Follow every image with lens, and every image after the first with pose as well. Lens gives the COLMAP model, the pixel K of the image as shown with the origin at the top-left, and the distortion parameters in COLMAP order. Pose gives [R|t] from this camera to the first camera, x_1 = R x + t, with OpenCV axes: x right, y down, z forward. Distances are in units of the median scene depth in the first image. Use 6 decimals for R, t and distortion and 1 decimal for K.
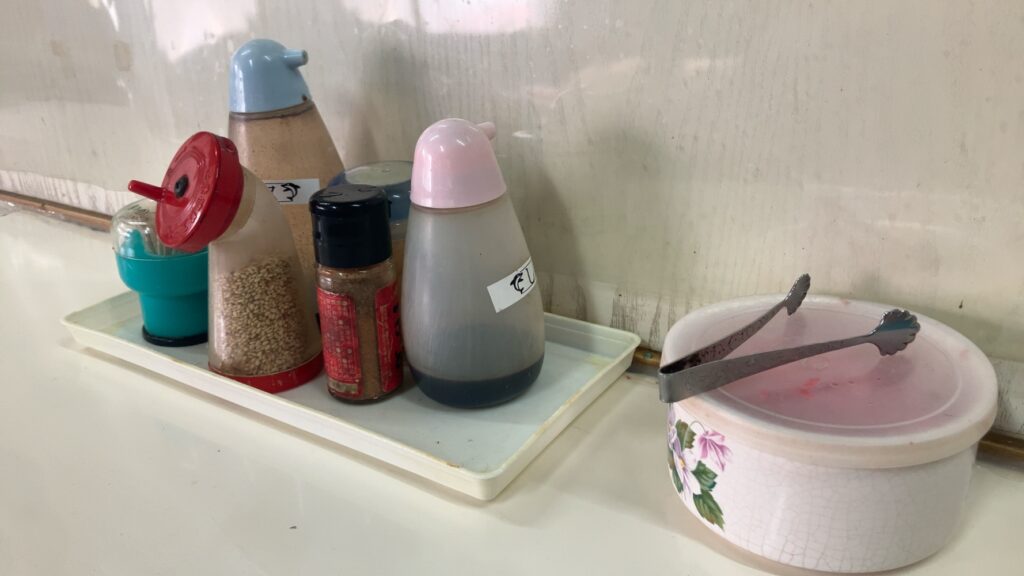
lens RADIAL K [[792.0, 0, 512.0], [0, 792.0, 288.0], [0, 0, 1]] dist [-0.003106, -0.001679]
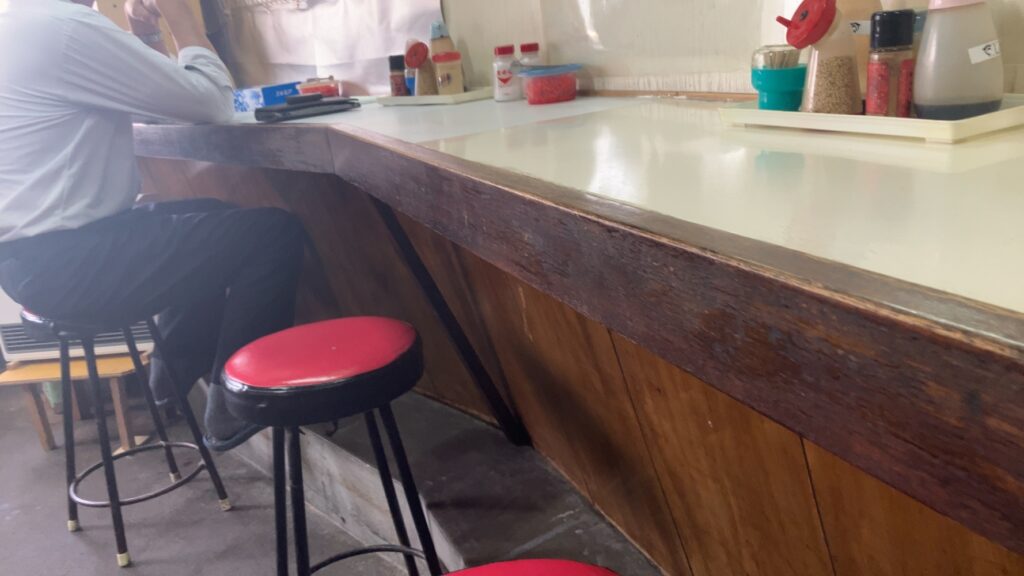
lens RADIAL K [[792.0, 0, 512.0], [0, 792.0, 288.0], [0, 0, 1]] dist [-0.003106, -0.001679]
pose [[0.827625, 0.107105, -0.550968, 0.158586], [-0.125400, 0.992096, 0.004490, 0.647429], [0.547094, 0.065375, 0.834514, -1.060633]]
